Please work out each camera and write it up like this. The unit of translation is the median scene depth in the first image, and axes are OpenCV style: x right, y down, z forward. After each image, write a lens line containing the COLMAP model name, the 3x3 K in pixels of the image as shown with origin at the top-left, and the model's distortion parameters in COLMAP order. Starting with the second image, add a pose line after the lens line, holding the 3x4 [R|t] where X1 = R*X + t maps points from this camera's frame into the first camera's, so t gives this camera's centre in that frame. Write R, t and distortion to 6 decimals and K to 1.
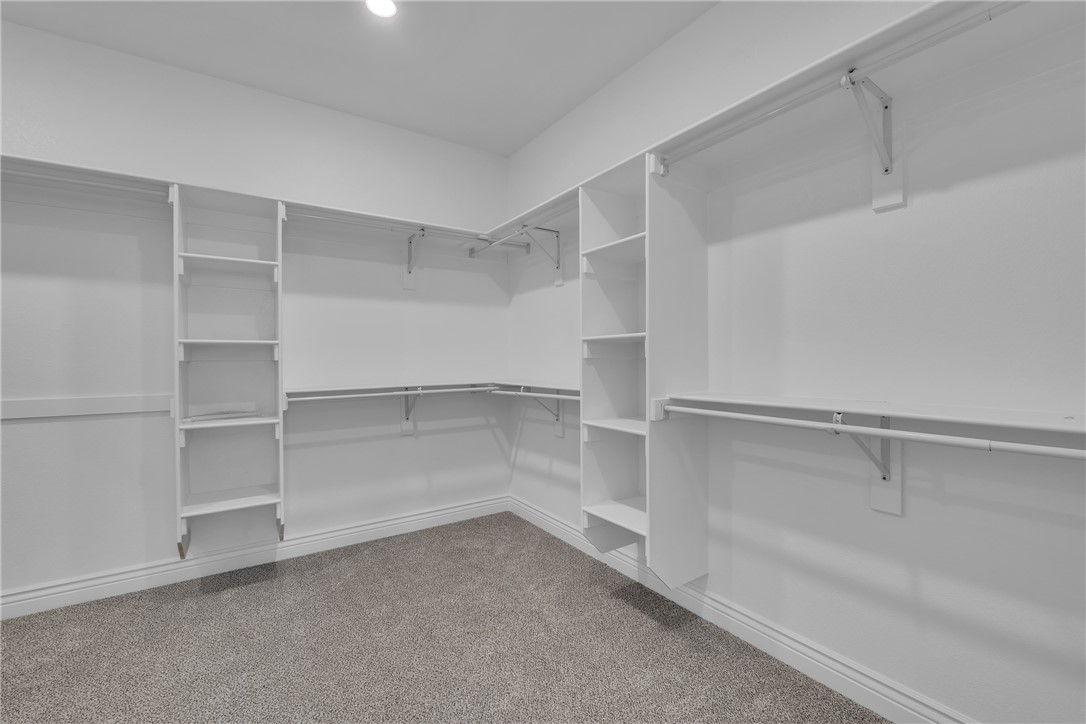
lens RADIAL K [[449.6, 0, 541.4], [0, 449.6, 359.5], [0, 0, 1]] dist [-0.012352, 0.001006]
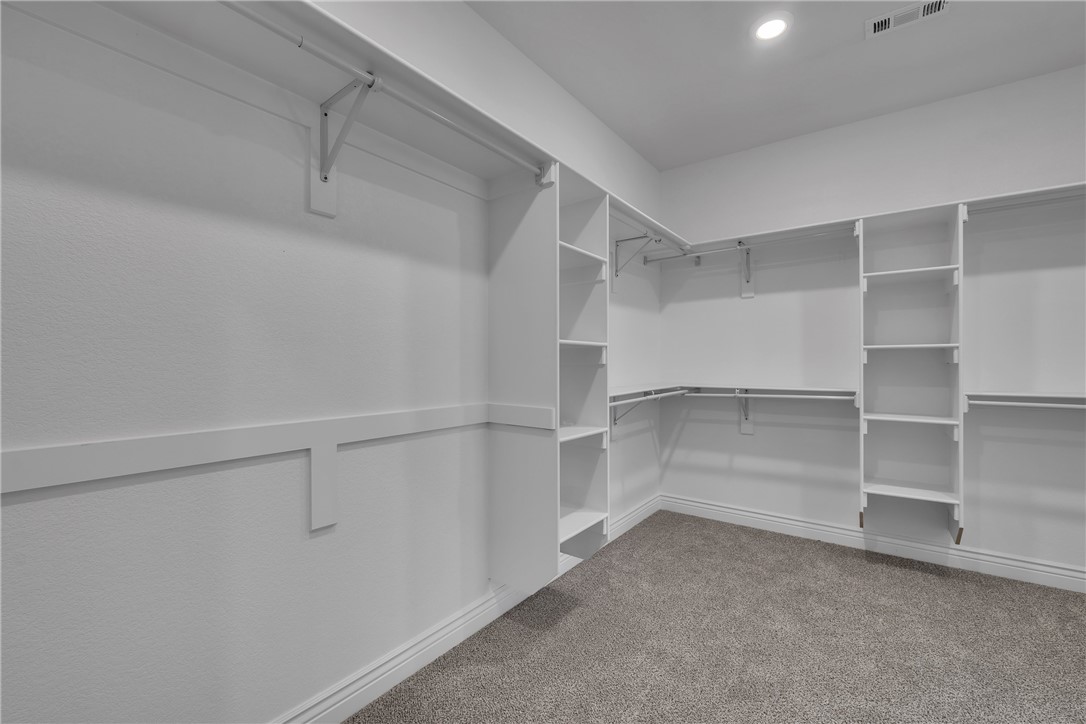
lens RADIAL K [[449.6, 0, 541.4], [0, 449.6, 359.5], [0, 0, 1]] dist [-0.012352, 0.001006]
pose [[0.942695, 0.009088, 0.333533, -1.036496], [-0.007282, 0.999951, -0.006665, -0.001180], [-0.333577, 0.003854, 0.942715, 0.165146]]
